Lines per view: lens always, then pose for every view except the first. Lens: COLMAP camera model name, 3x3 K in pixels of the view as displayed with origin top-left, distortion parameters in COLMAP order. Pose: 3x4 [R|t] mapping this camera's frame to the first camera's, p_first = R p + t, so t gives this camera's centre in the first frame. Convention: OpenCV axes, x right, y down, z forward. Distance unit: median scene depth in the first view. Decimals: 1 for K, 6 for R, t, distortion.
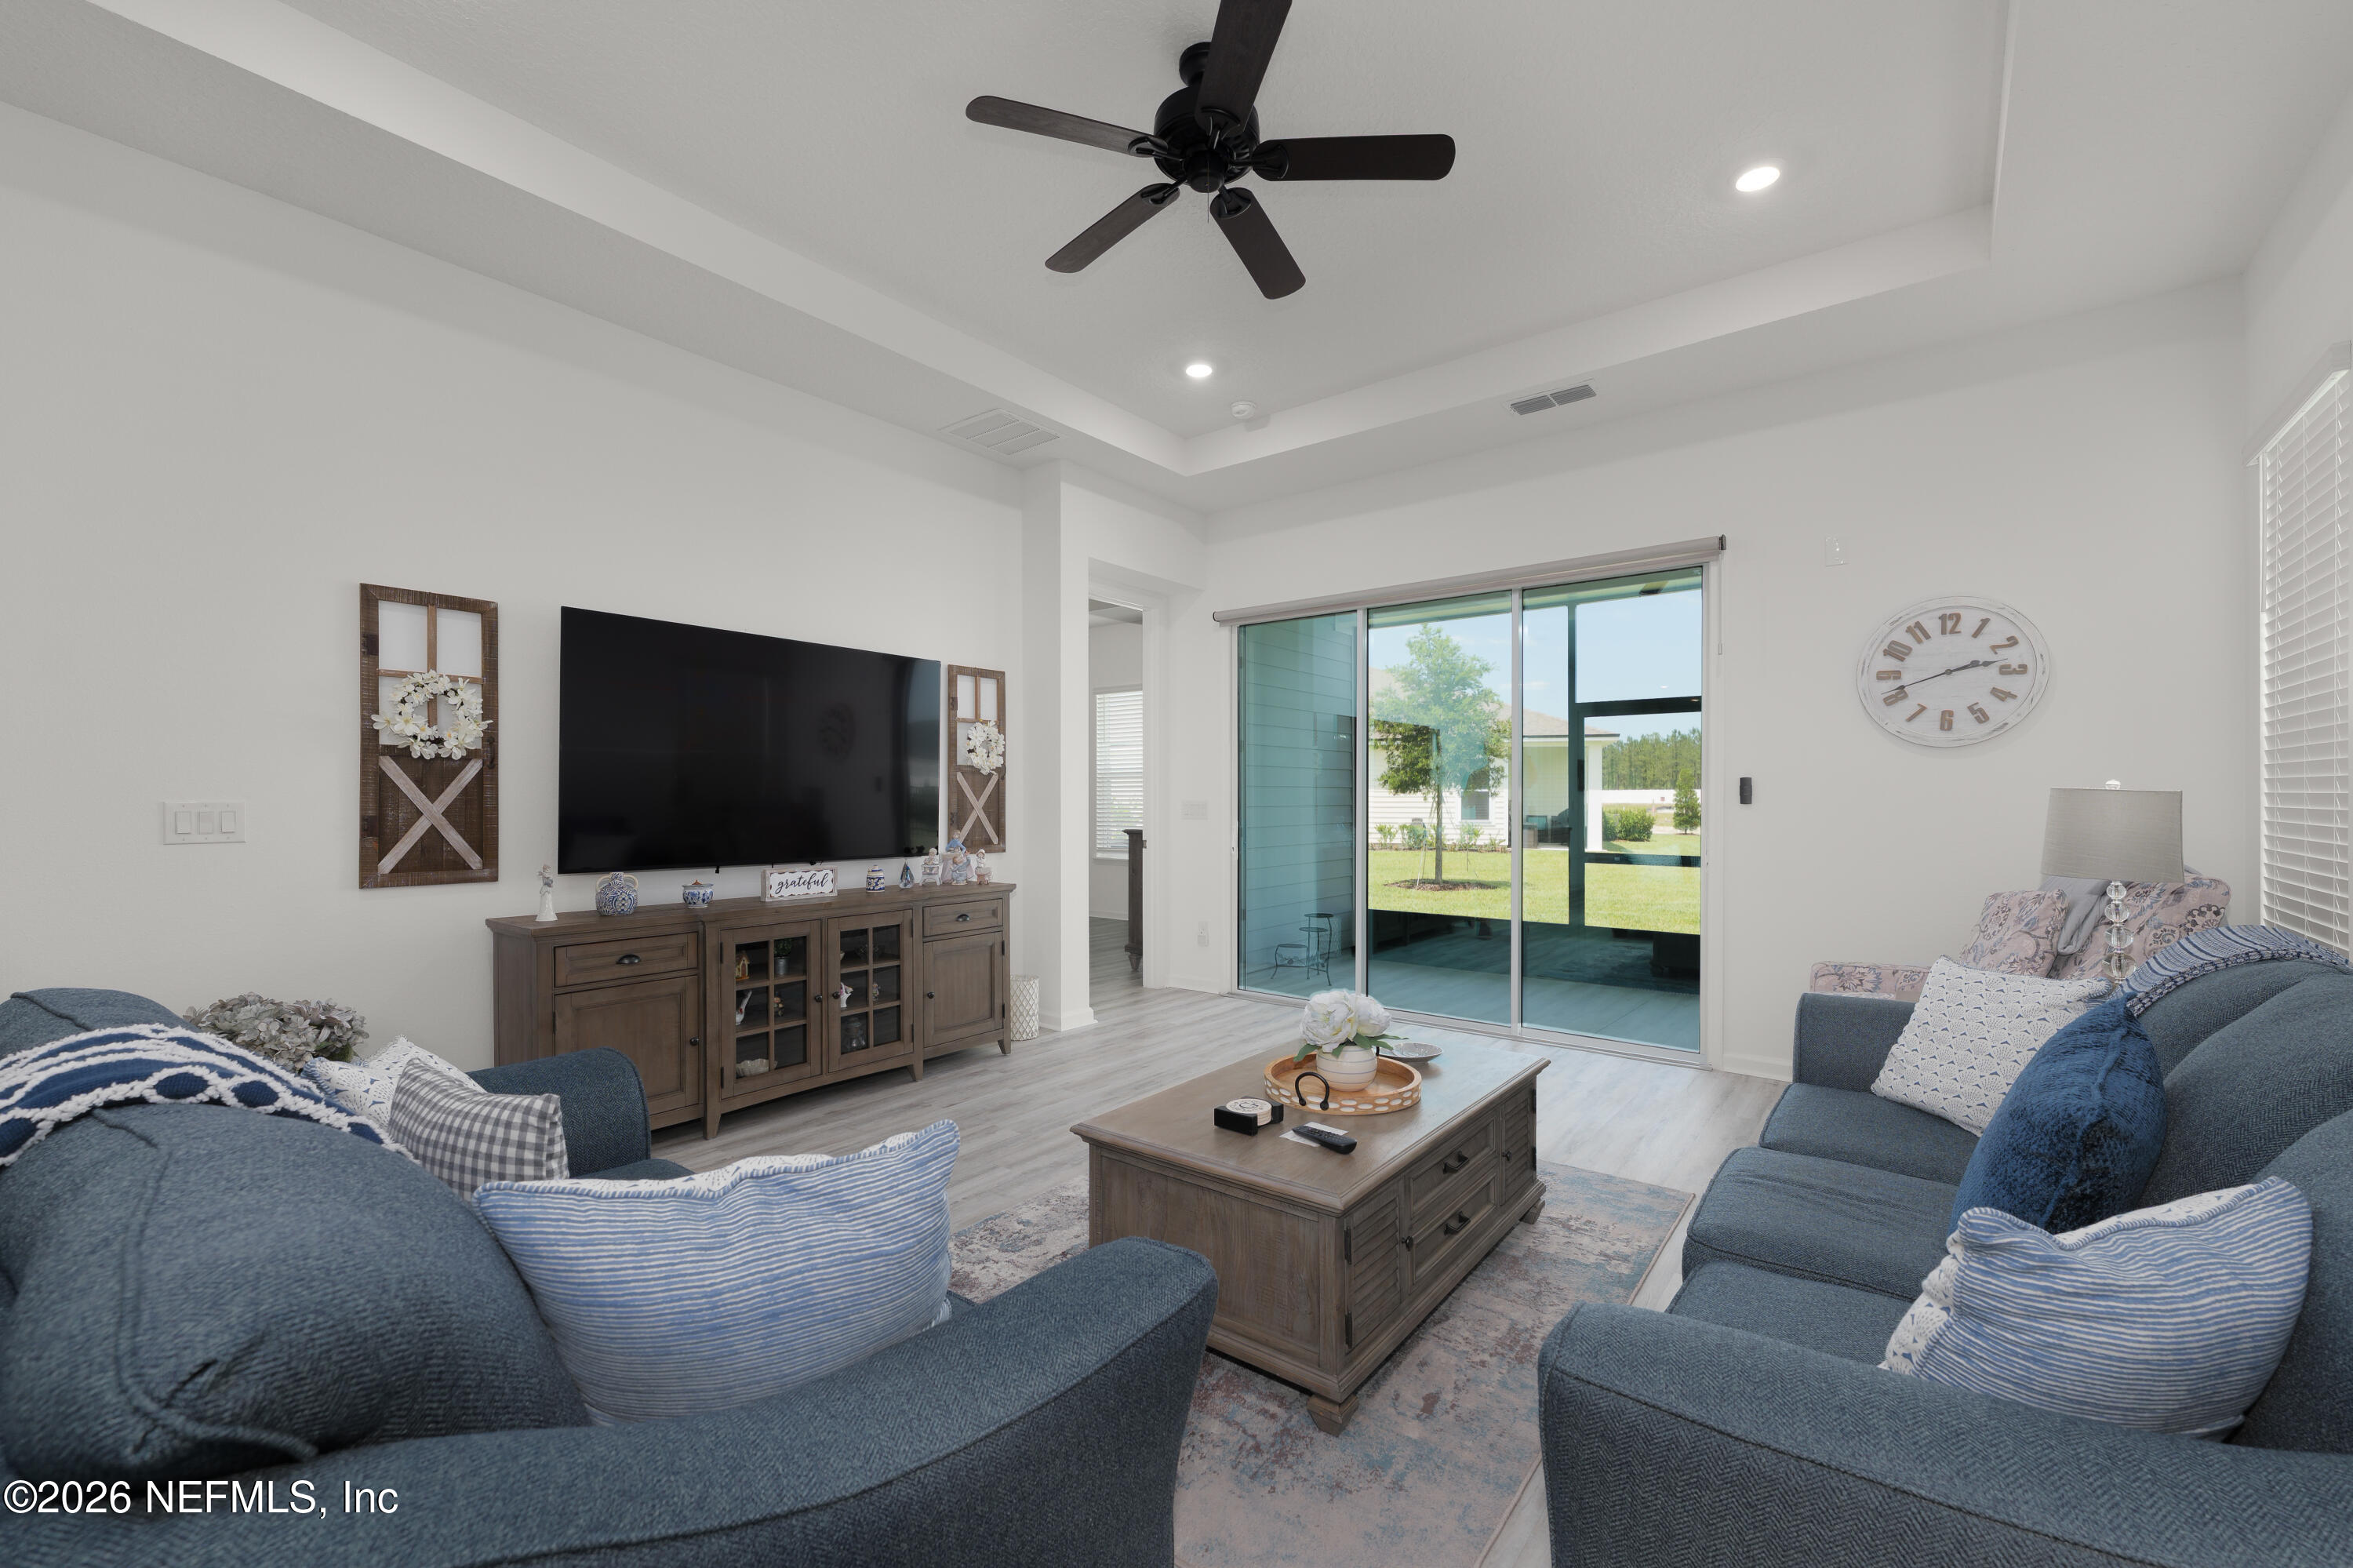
lens RADIAL K [[972.5, 0, 1167.0], [0, 972.5, 793.7], [0, 0, 1]] dist [0.007271, -0.002502]
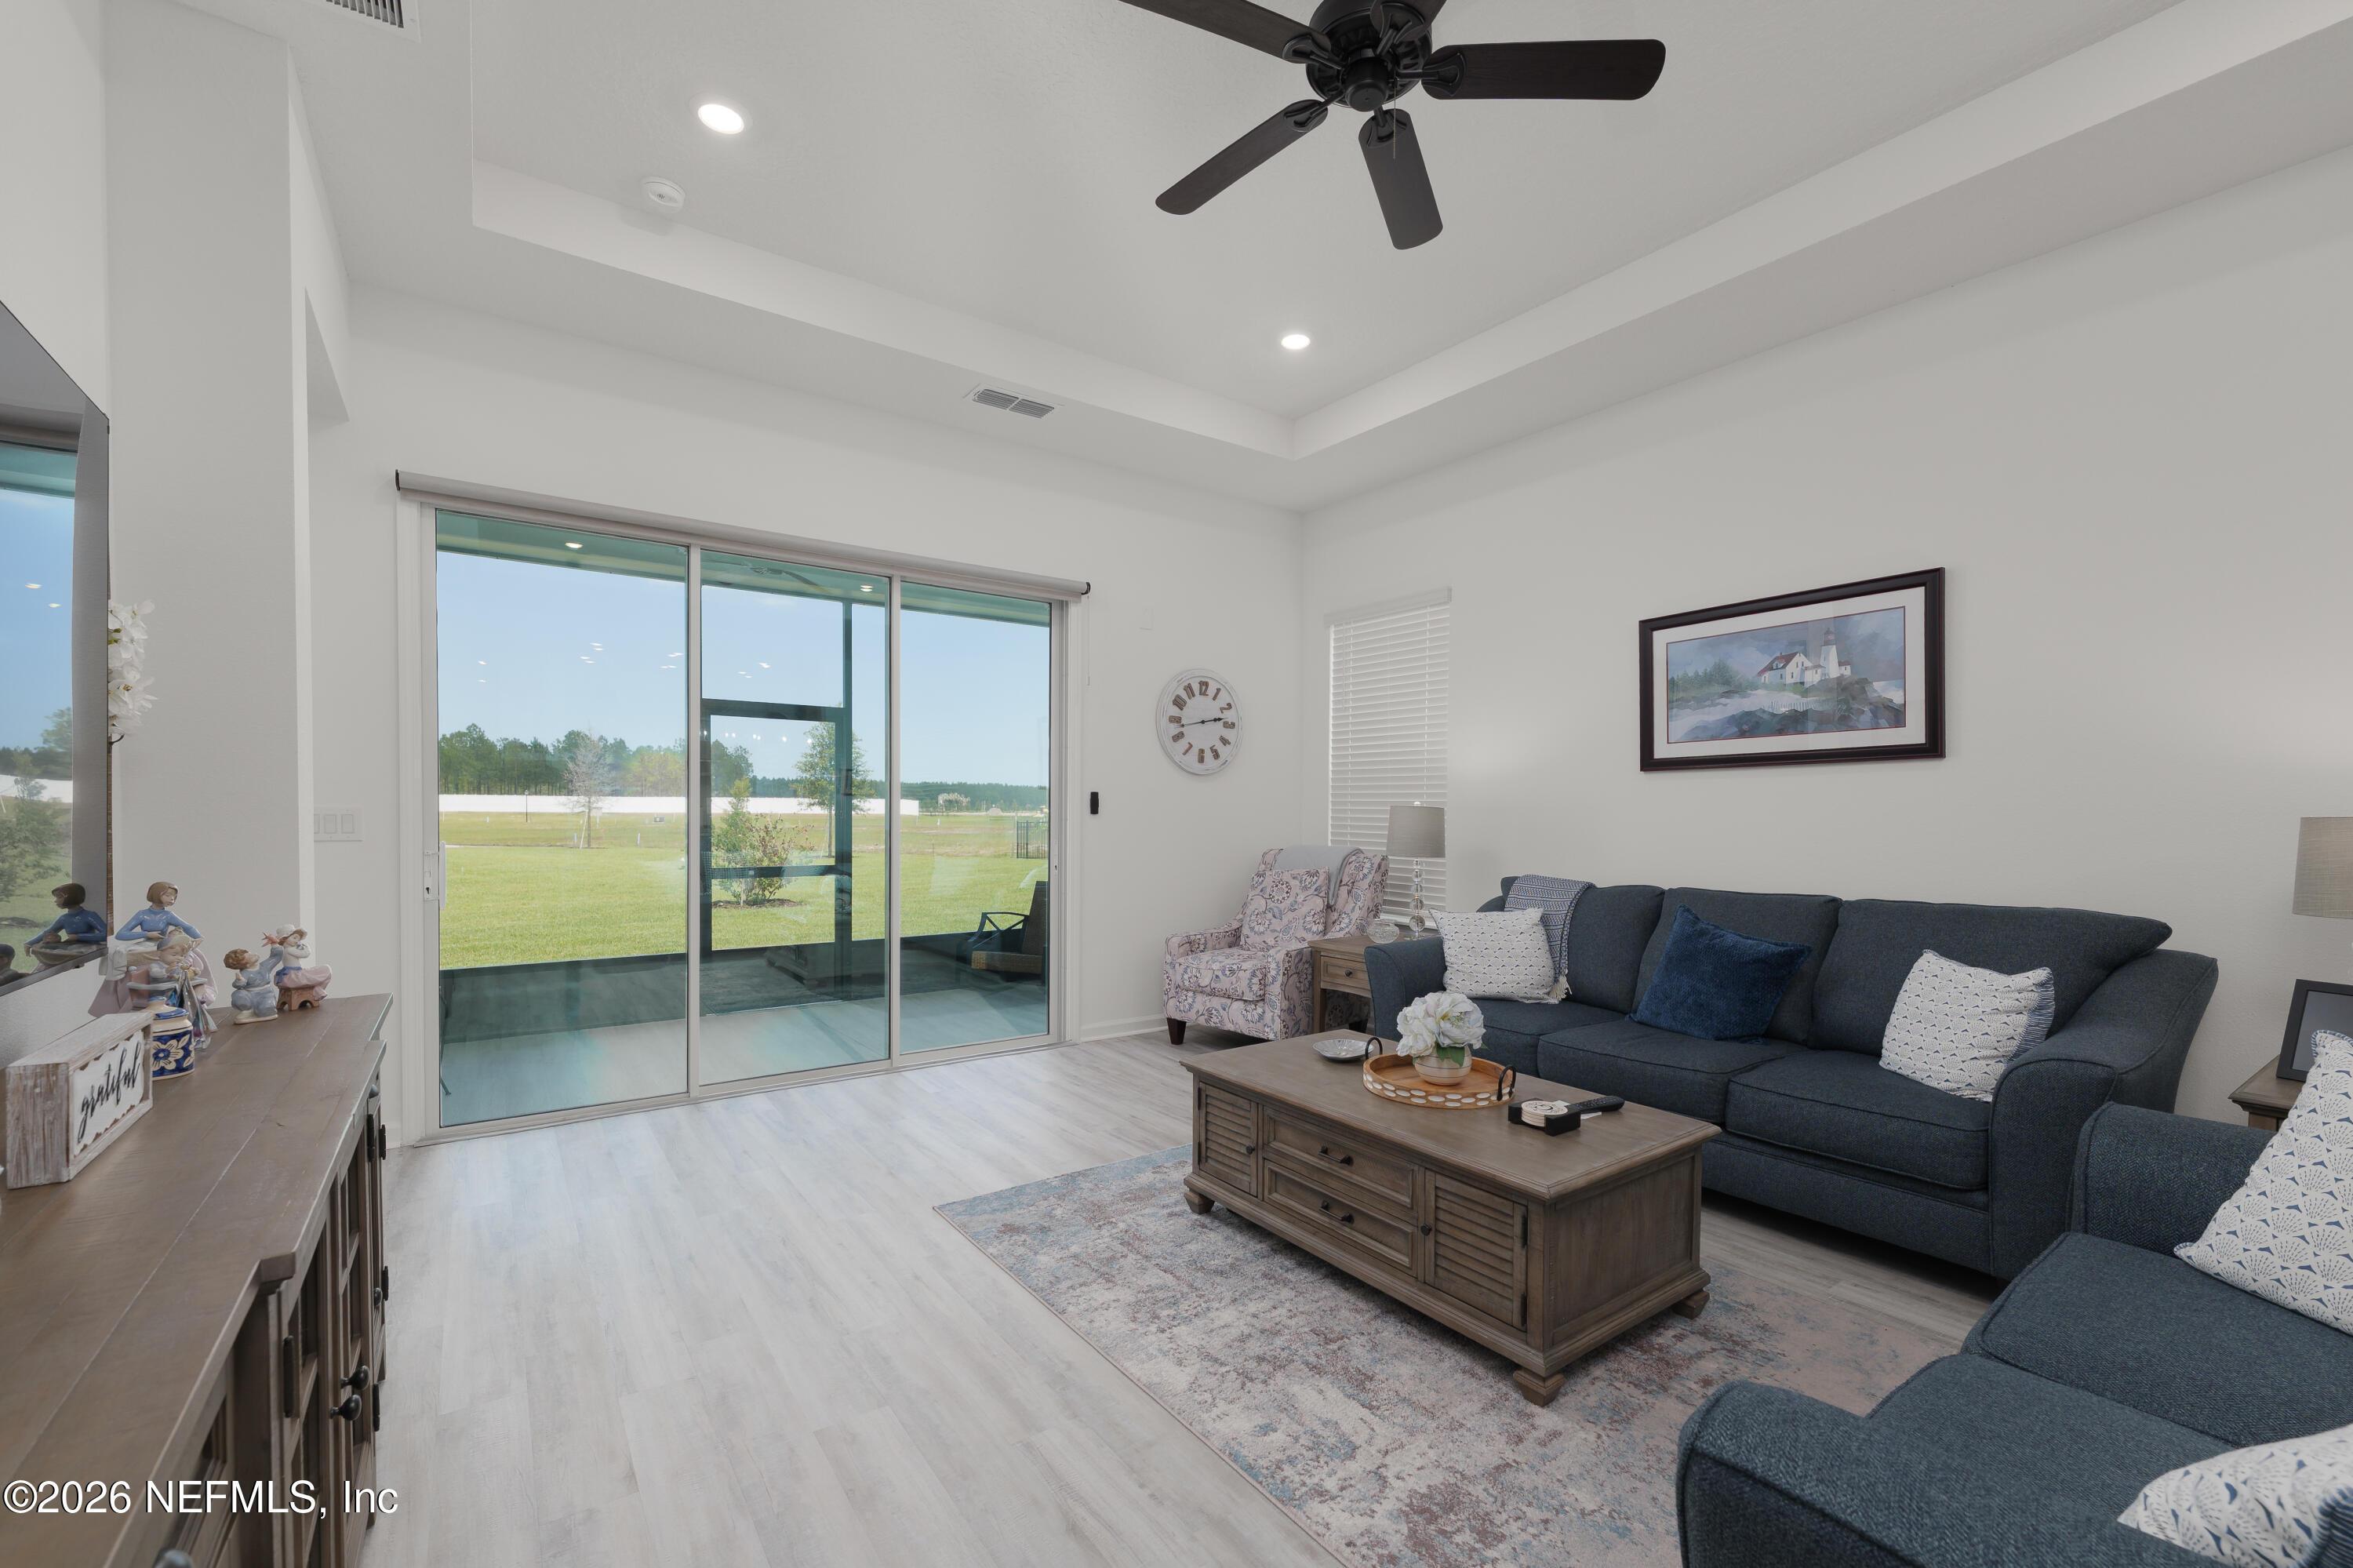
lens RADIAL K [[972.5, 0, 1188.1], [0, 972.5, 838.9], [0, 0, 1]] dist [0.007271, -0.002502]
pose [[0.265905, -0.026319, 0.963640, -0.575685], [-0.012426, 0.999451, 0.030726, 0.003402], [-0.963919, -0.020145, 0.265432, 0.623017]]
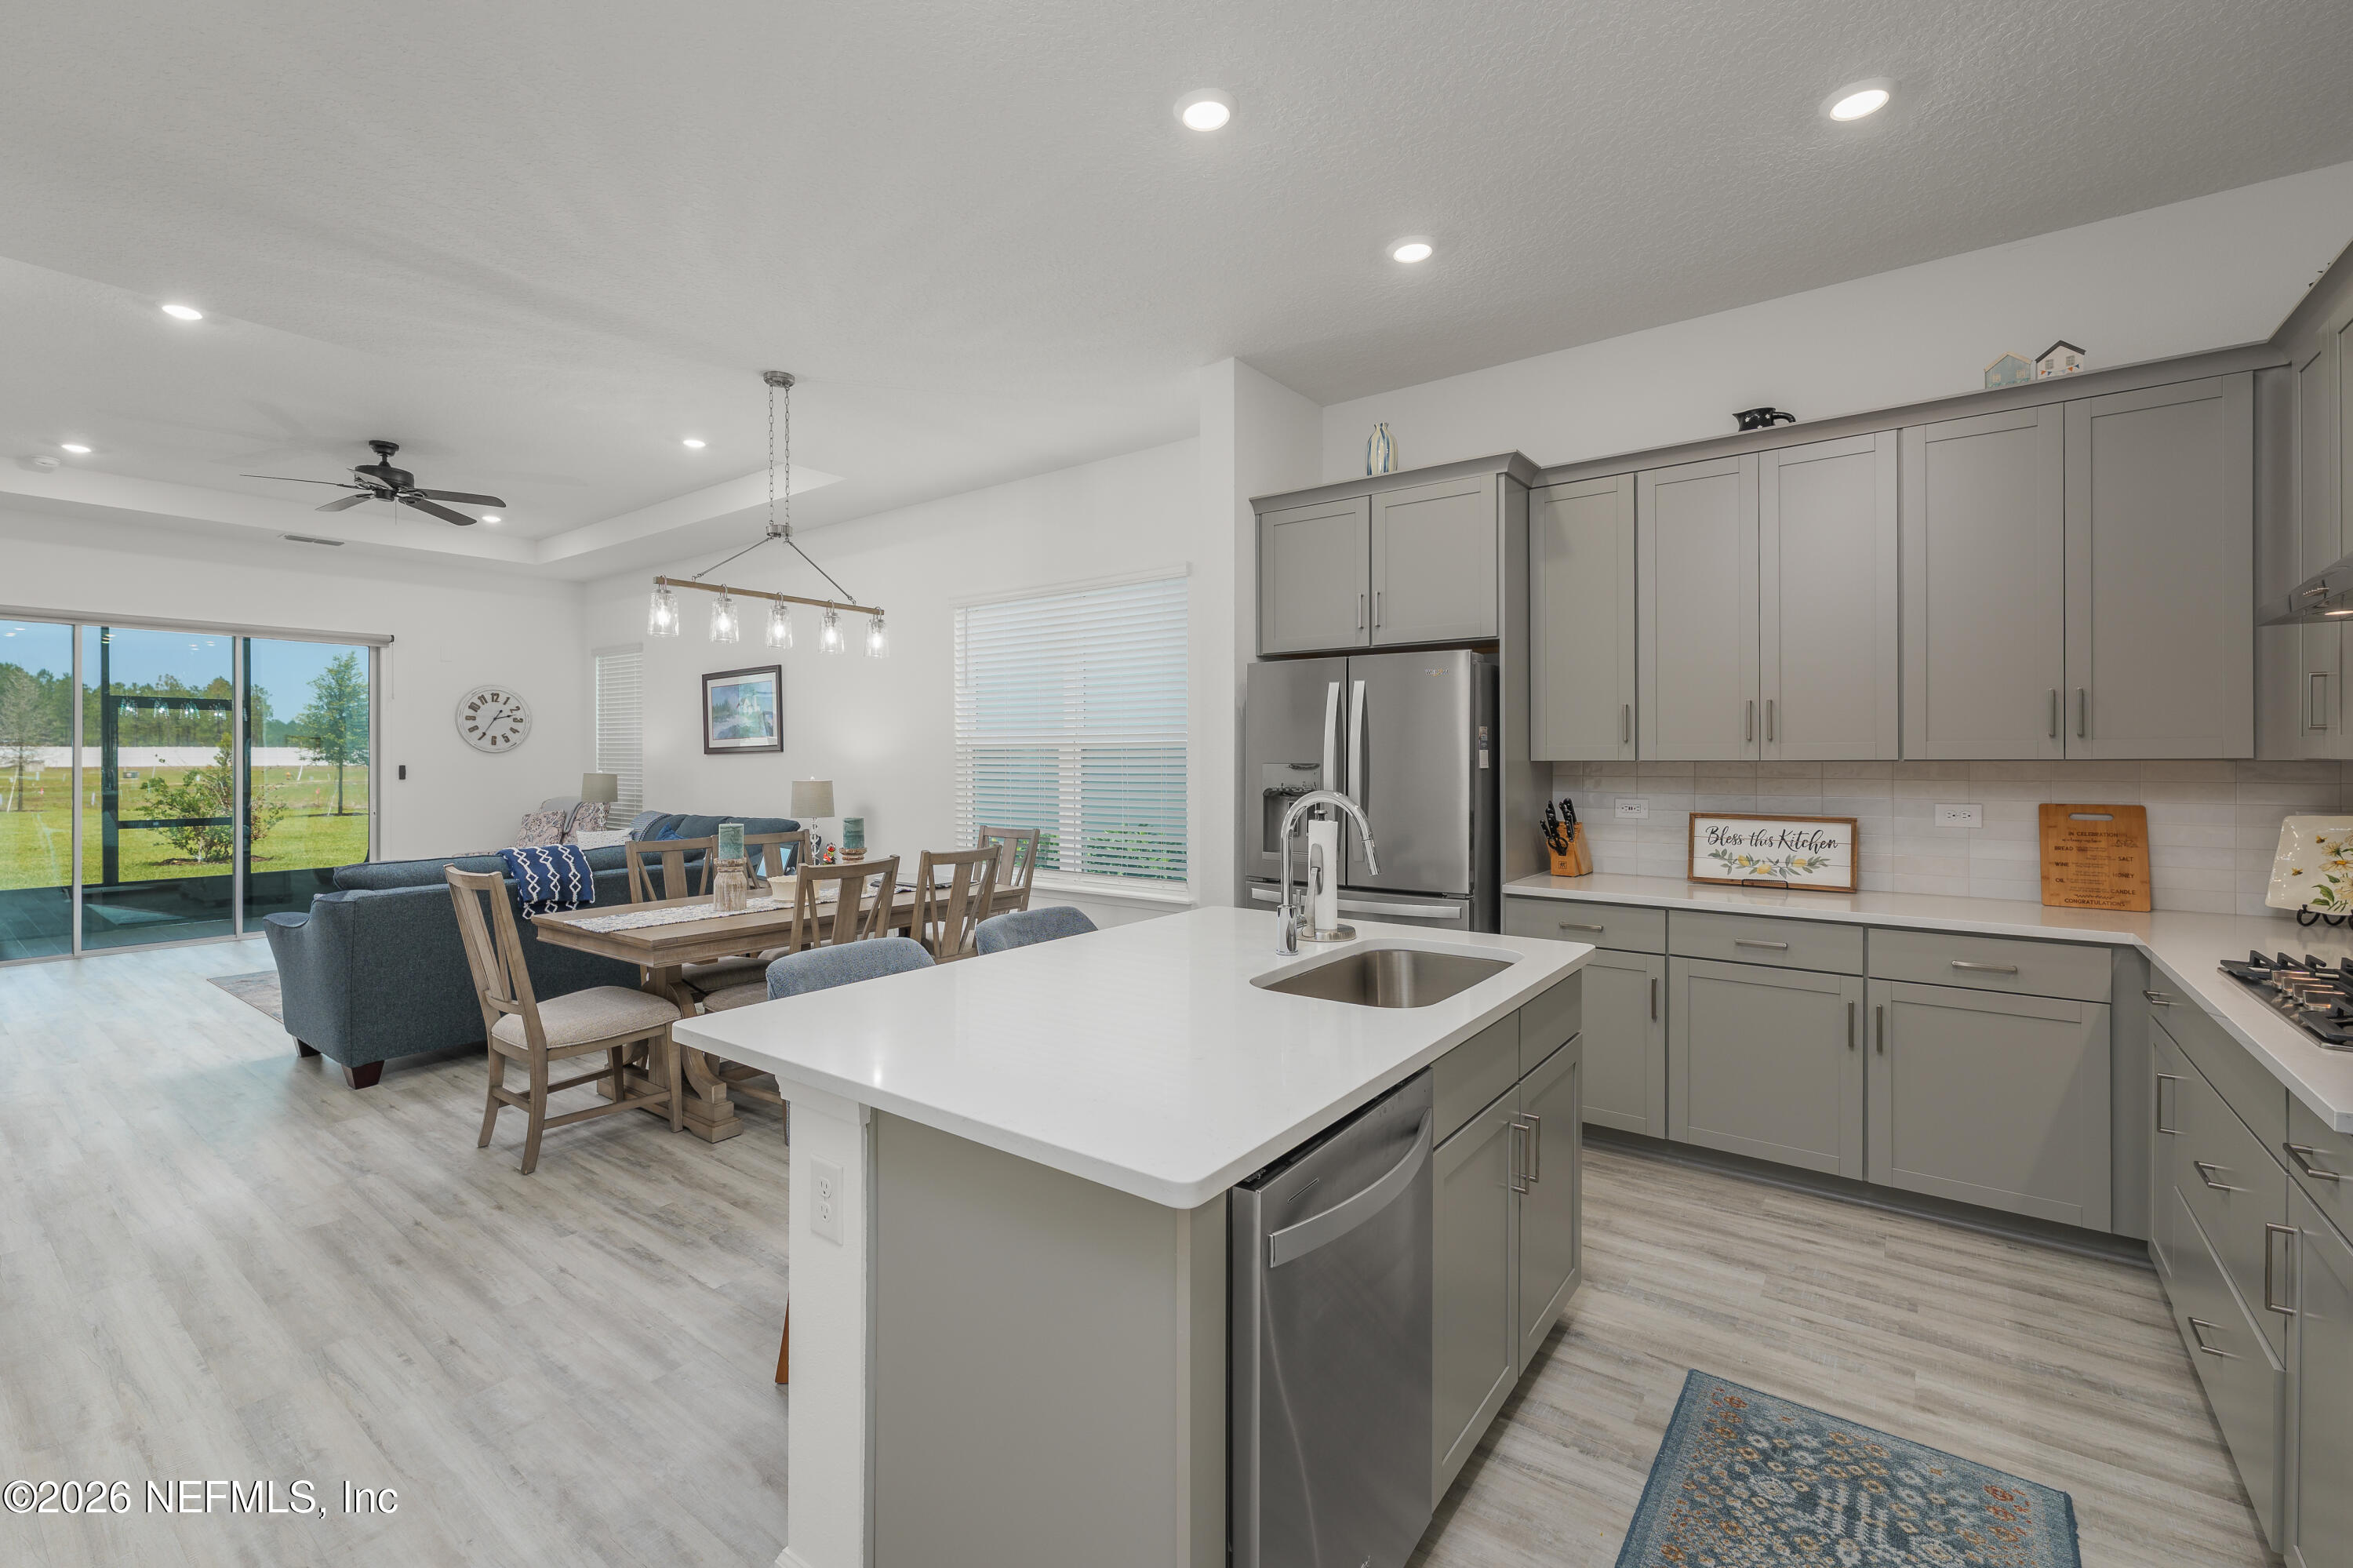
lens RADIAL K [[1023.5, 0, 1106.2], [0, 1023.5, 761.8], [0, 0, 1]] dist [0.009423, -0.000754]
pose [[0.011949, -0.004565, 0.999918, -1.510198], [-0.005195, 0.999976, 0.004627, -0.043017], [-0.999915, -0.005250, 0.011925, -0.425754]]
